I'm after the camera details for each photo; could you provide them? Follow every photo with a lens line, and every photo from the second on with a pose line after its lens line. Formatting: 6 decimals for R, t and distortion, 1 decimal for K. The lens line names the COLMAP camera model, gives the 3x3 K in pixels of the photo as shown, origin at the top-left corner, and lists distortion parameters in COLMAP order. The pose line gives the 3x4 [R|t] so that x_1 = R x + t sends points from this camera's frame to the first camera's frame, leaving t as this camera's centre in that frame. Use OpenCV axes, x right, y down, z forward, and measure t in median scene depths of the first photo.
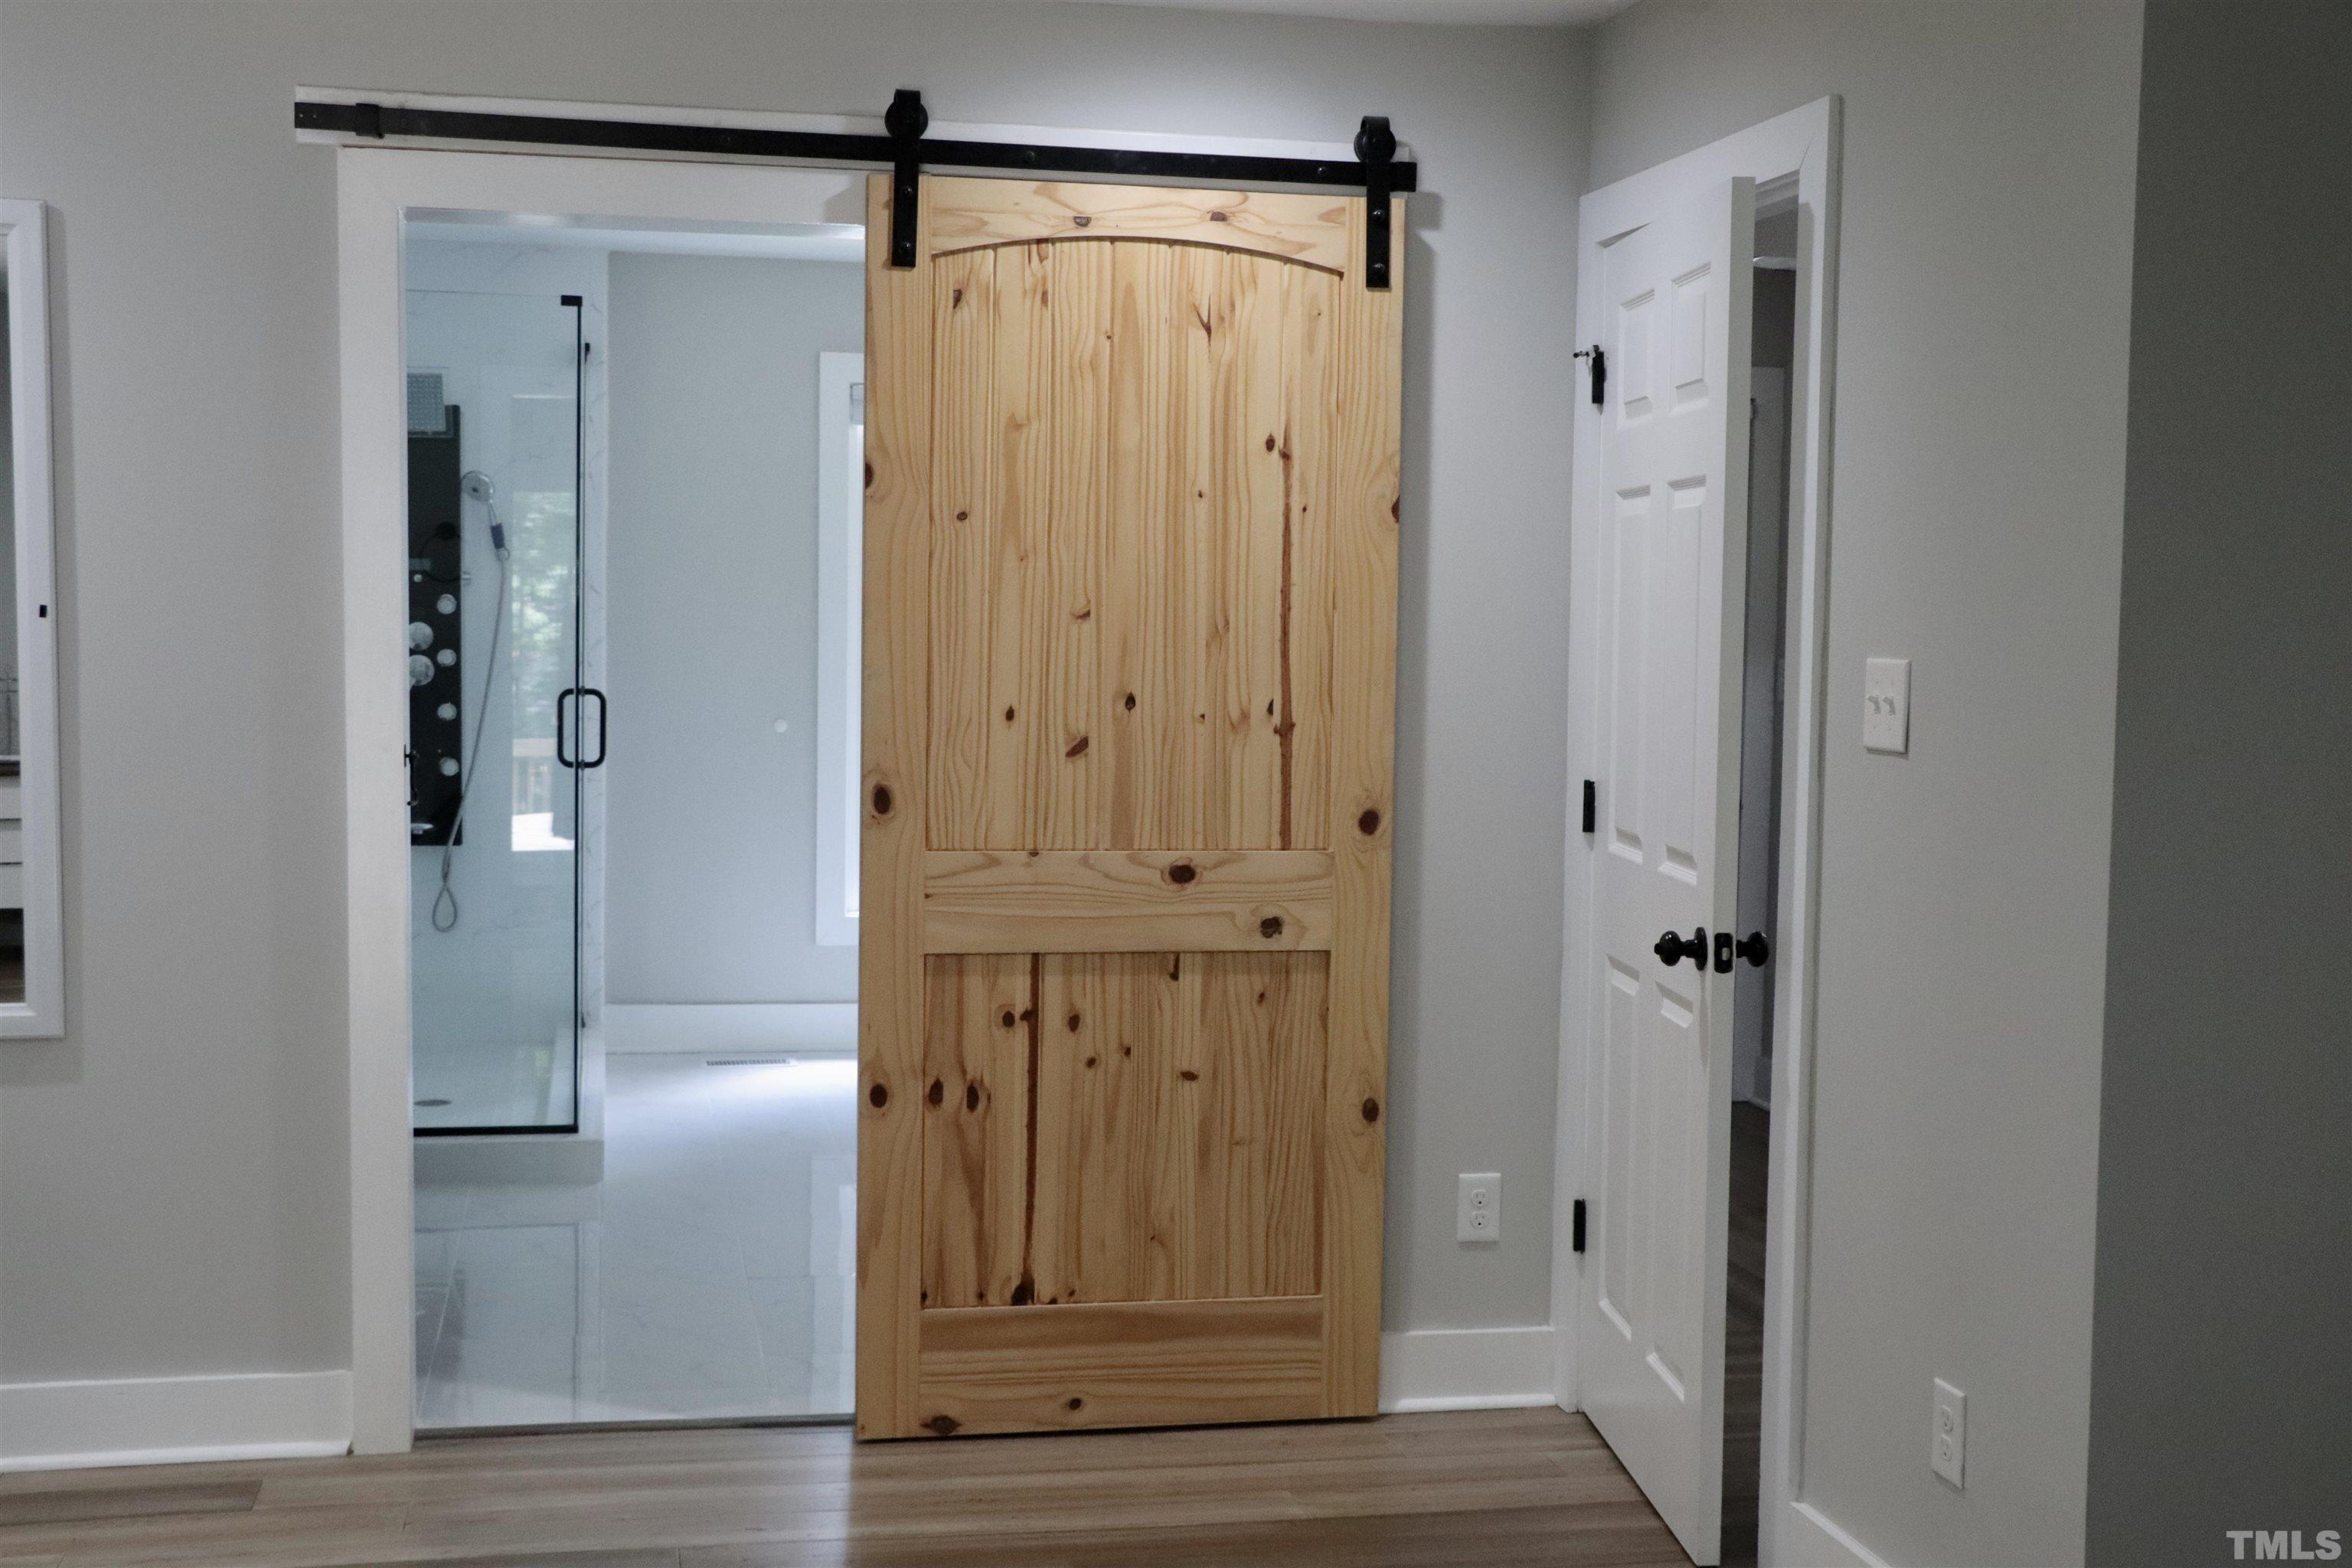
lens RADIAL K [[2891.1, 0, 1179.9], [0, 2891.1, 783.5], [0, 0, 1]] dist [-0.029651, 0.000000]
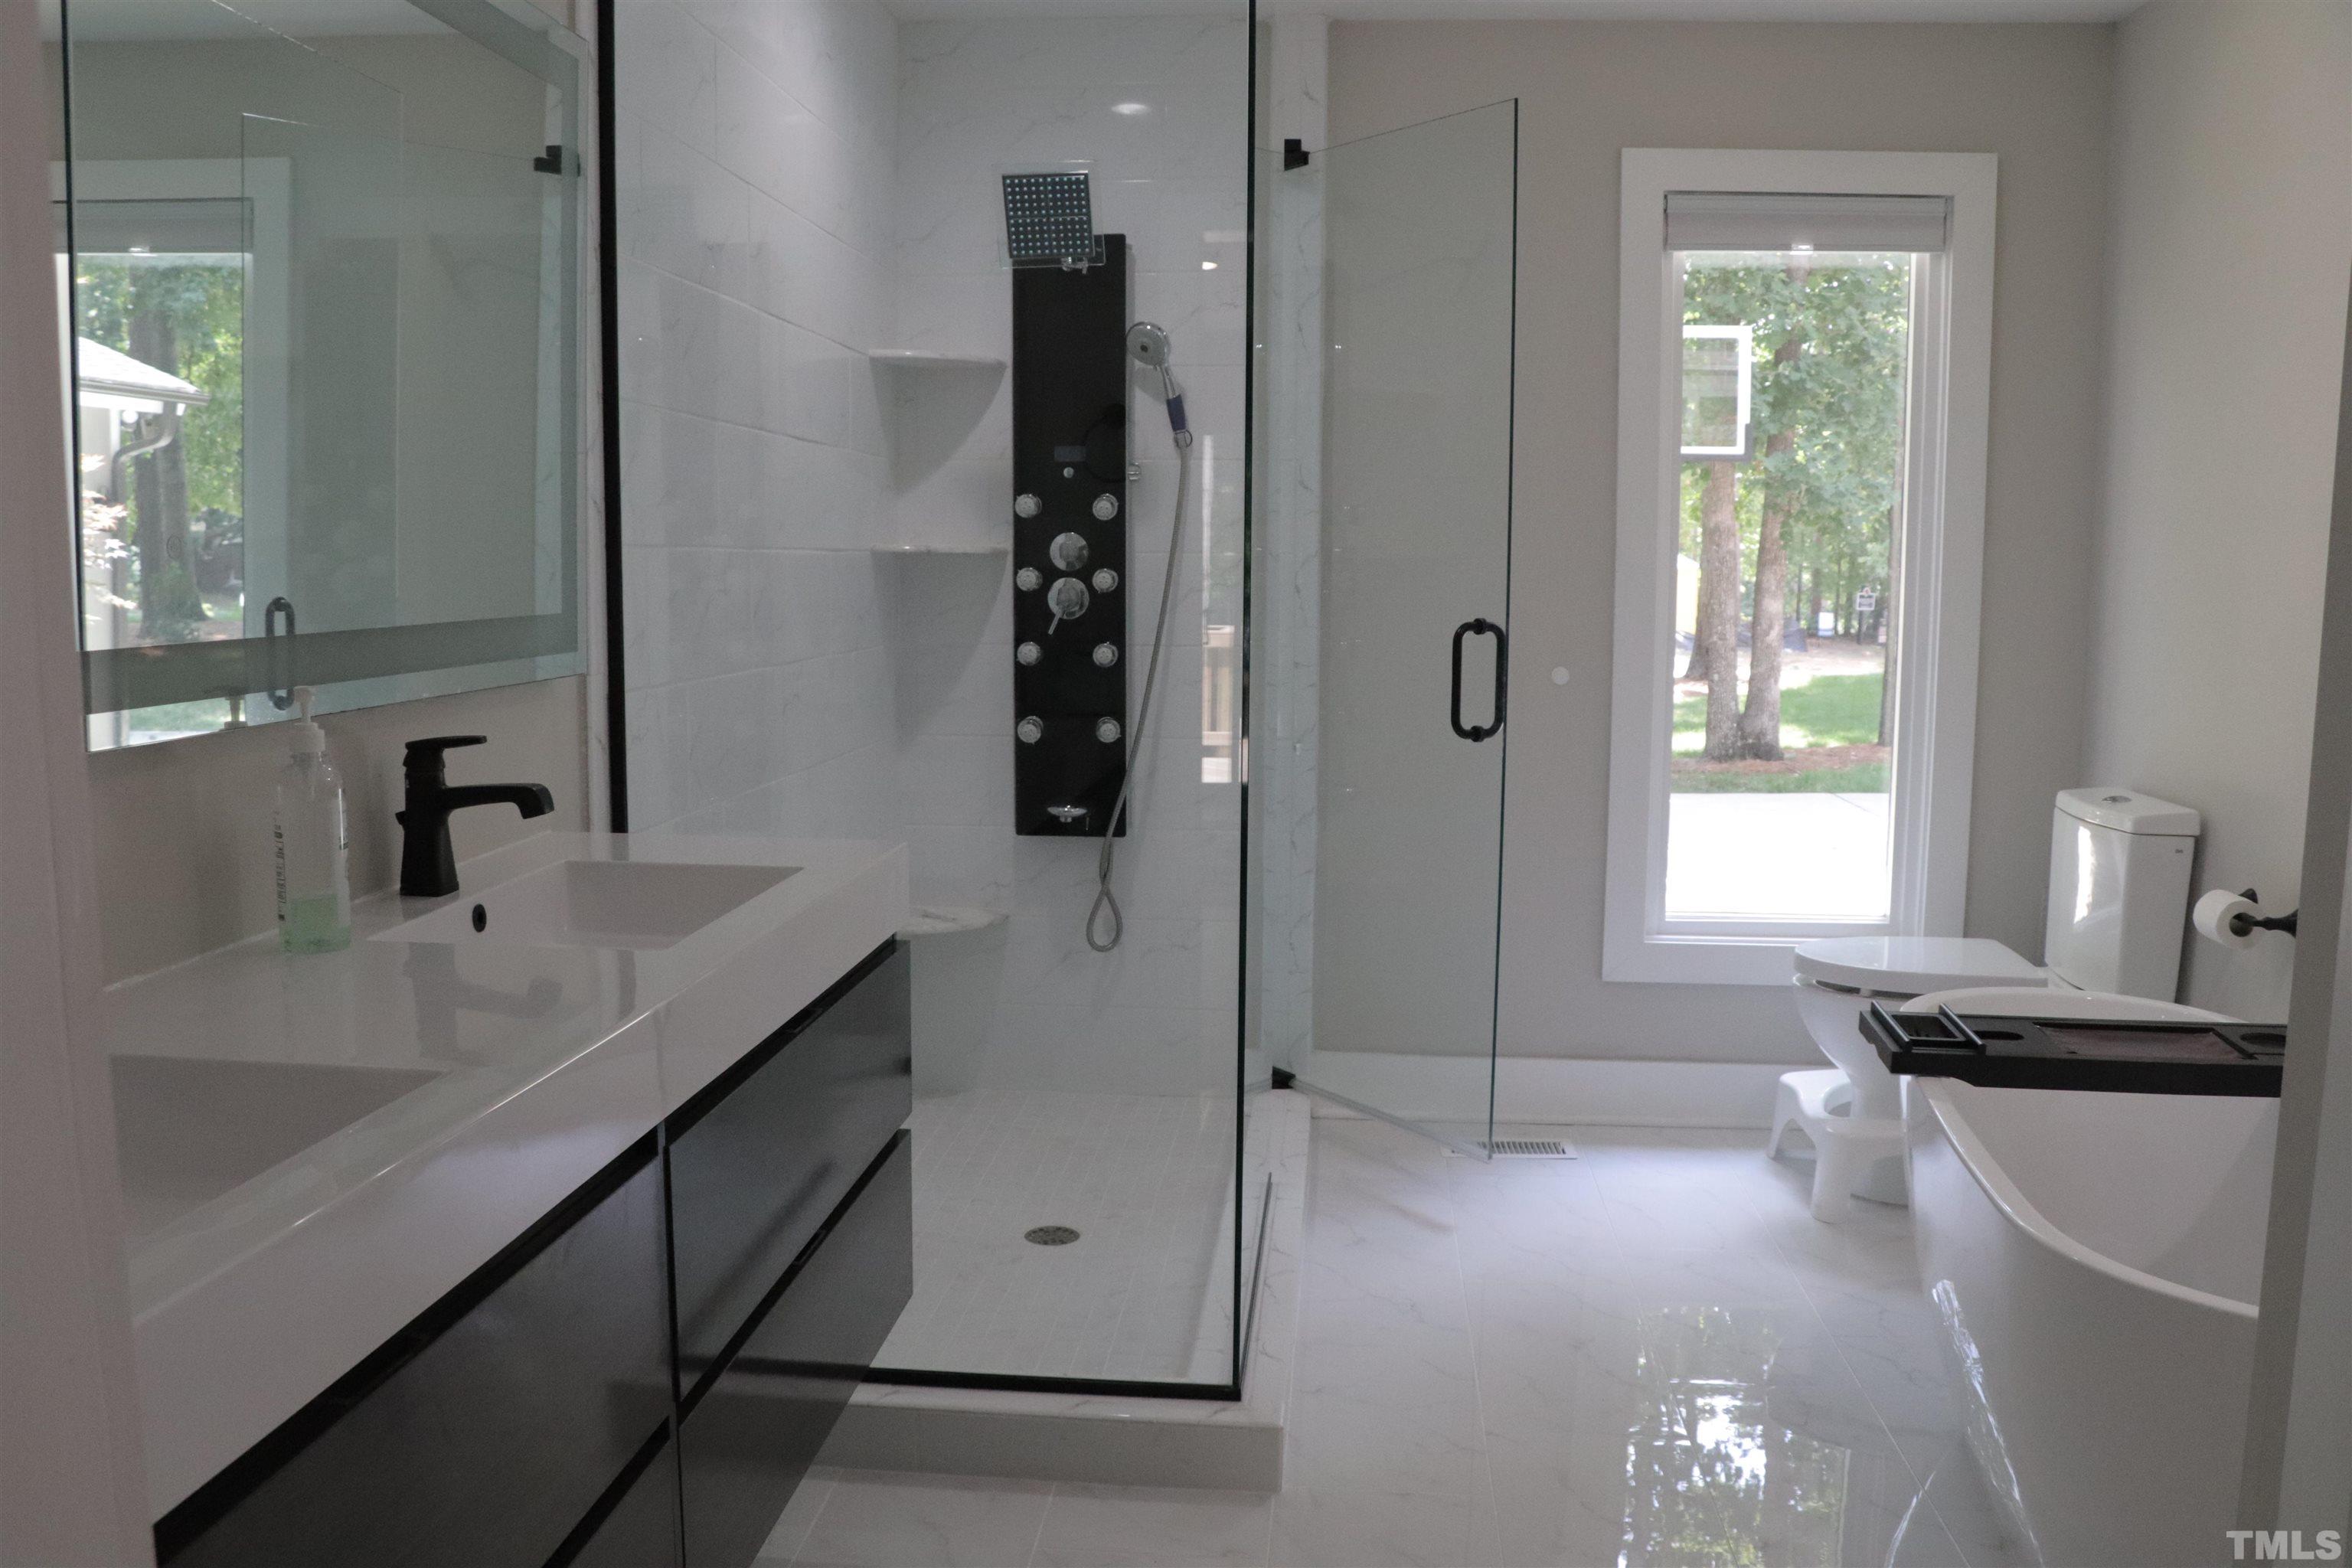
lens RADIAL K [[1892.9, 0, 1177.5], [0, 1892.9, 782.5], [0, 0, 1]] dist [-0.125178, 0.030693]
pose [[0.957445, 0.024526, -0.287572, -0.097731], [-0.007234, 0.998109, 0.061039, -0.021868], [0.288525, -0.056361, 0.955812, 0.544300]]
